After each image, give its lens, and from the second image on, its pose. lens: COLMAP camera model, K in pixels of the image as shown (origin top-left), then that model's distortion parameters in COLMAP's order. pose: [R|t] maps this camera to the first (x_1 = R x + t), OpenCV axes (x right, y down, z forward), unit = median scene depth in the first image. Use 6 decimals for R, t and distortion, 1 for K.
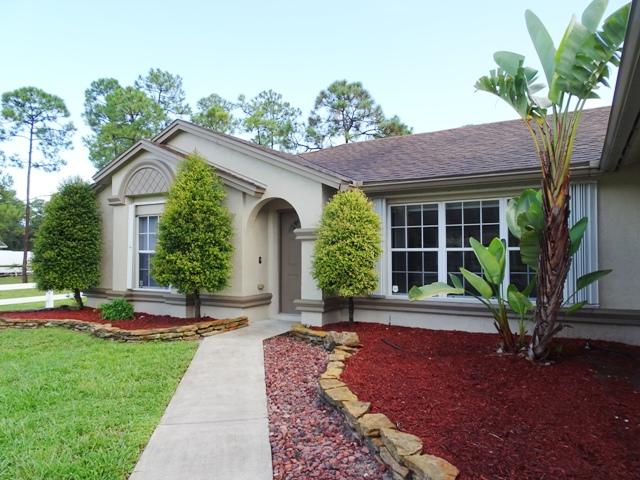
lens RADIAL K [[453.1, 0, 320.0], [0, 453.1, 240.0], [0, 0, 1]] dist [0.011255, 0.003816]
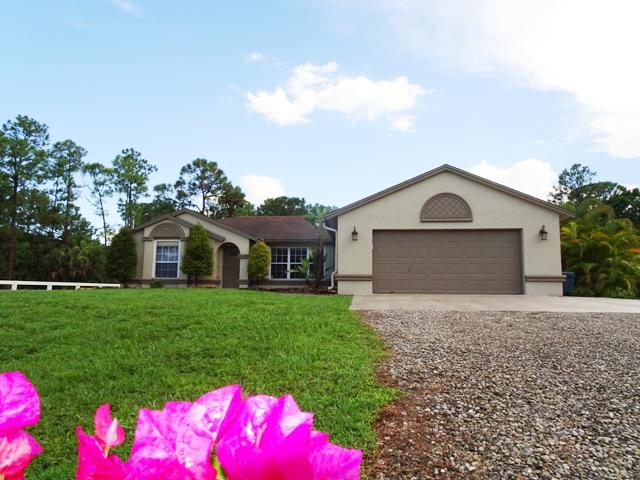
lens RADIAL K [[453.1, 0, 320.0], [0, 453.1, 240.0], [0, 0, 1]] dist [0.011255, 0.003816]
pose [[0.908032, 0.061222, 0.414403, -0.203114], [-0.023186, 0.995092, -0.096204, 0.038813], [-0.418259, 0.077748, 0.904994, -0.463515]]
